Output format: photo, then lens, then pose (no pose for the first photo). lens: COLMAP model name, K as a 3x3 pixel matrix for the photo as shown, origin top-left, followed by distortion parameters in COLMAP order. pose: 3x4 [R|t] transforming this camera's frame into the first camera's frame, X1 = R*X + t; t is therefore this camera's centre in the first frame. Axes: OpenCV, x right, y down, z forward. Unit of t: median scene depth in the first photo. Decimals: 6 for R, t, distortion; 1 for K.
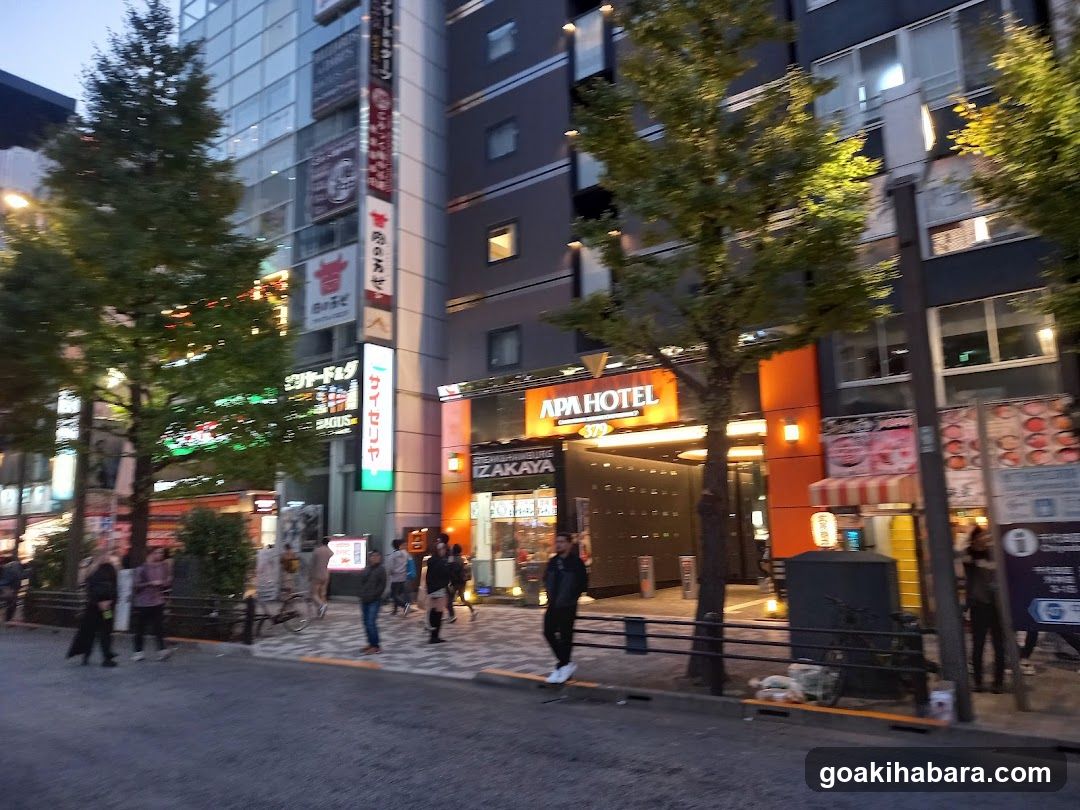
lens RADIAL K [[825.2, 0, 540.0], [0, 825.2, 405.0], [0, 0, 1]] dist [0.000858, -0.002049]
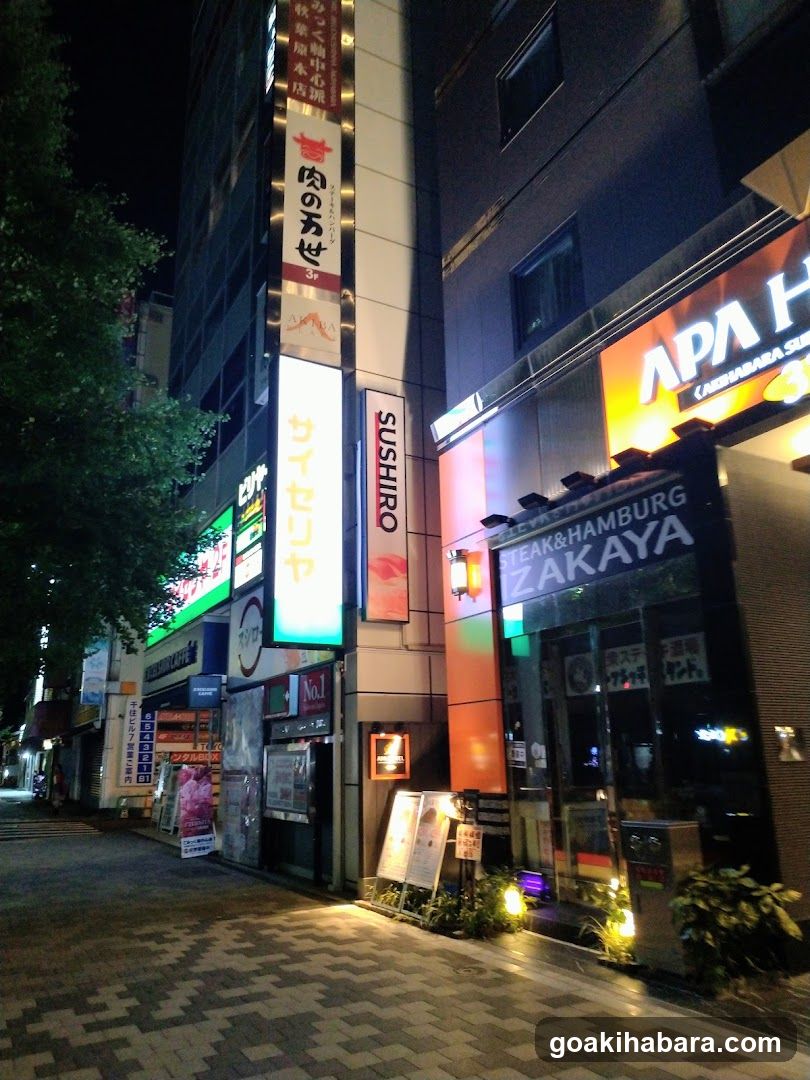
lens RADIAL K [[766.7, 0, 405.0], [0, 766.7, 540.0], [0, 0, 1]] dist [-0.000200, -0.000615]
pose [[0.920746, -0.107535, -0.375051, 0.023126], [0.067888, 0.990761, -0.117408, 0.098564], [0.384211, 0.082641, 0.919539, 0.614889]]
